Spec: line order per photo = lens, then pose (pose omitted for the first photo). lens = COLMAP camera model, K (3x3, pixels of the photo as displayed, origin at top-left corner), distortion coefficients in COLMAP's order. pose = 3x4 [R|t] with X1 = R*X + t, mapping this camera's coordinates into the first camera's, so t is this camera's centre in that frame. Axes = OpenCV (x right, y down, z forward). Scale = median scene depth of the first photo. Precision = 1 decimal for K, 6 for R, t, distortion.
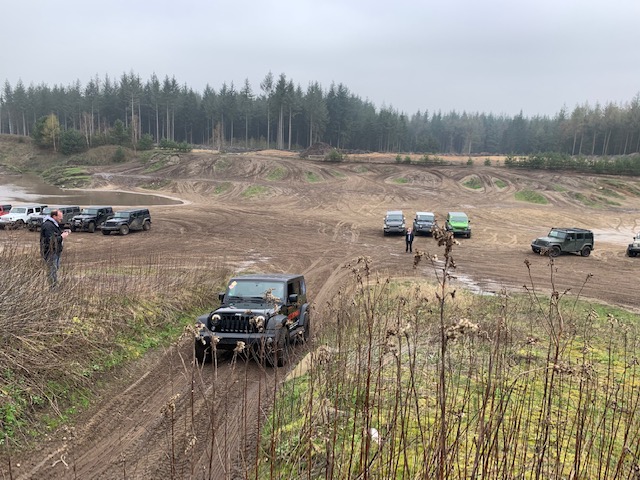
lens RADIAL K [[486.7, 0, 322.1], [0, 486.7, 233.2], [0, 0, 1]] dist [0.043676, -0.039301]
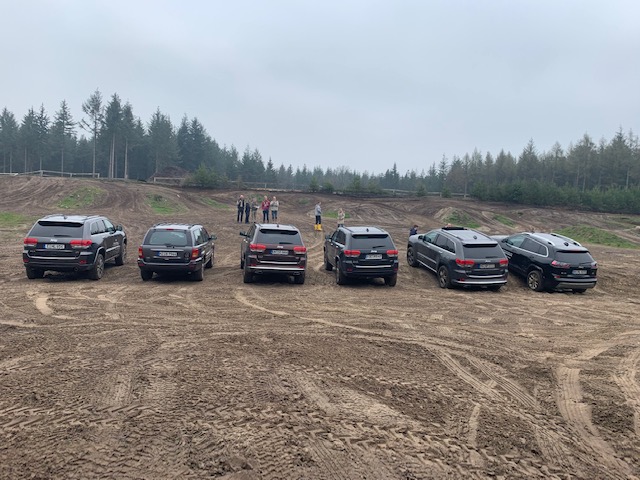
lens RADIAL K [[486.7, 0, 314.0], [0, 486.7, 236.2], [0, 0, 1]] dist [0.043676, -0.039301]
pose [[0.958024, -0.005033, 0.286644, -0.014954], [0.041901, 0.991567, -0.122631, -0.019485], [-0.283609, 0.129494, 0.950156, 0.475355]]
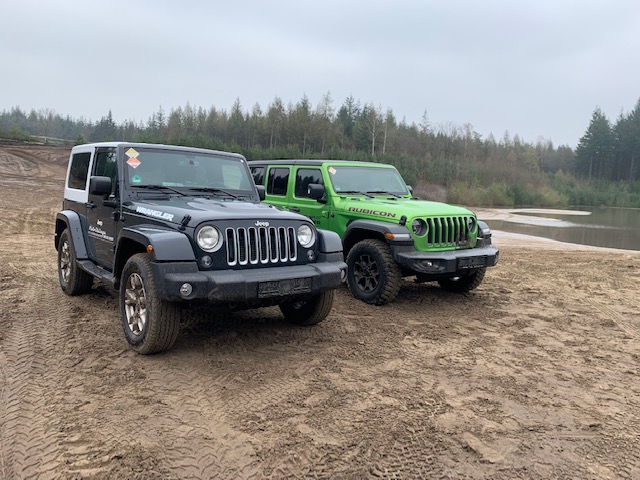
lens RADIAL K [[486.7, 0, 320.6], [0, 486.7, 244.4], [0, 0, 1]] dist [0.043676, -0.039301]
pose [[0.690106, -0.086043, 0.718575, 0.067662], [0.100286, 0.994697, 0.022794, -0.006384], [-0.716726, 0.056333, 0.695076, 0.407231]]
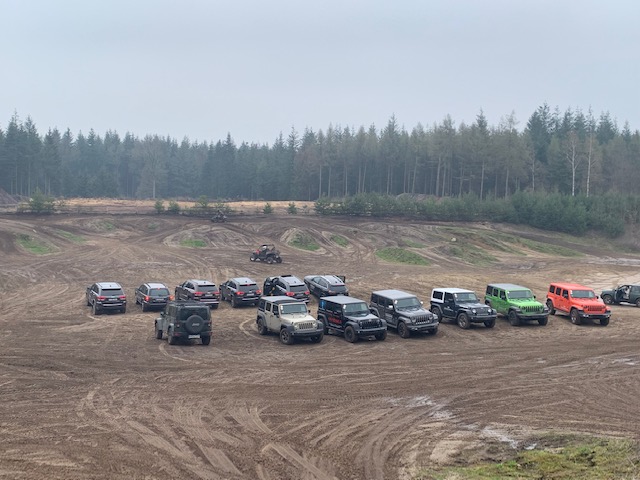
lens RADIAL K [[780.0, 0, 317.4], [0, 780.0, 244.4], [0, 0, 1]] dist [0.167951, 0.000000]
pose [[0.840697, -0.052667, 0.538939, -0.207556], [0.108899, 0.991369, -0.072994, -0.020749], [-0.530443, 0.120056, 0.839176, 0.126514]]
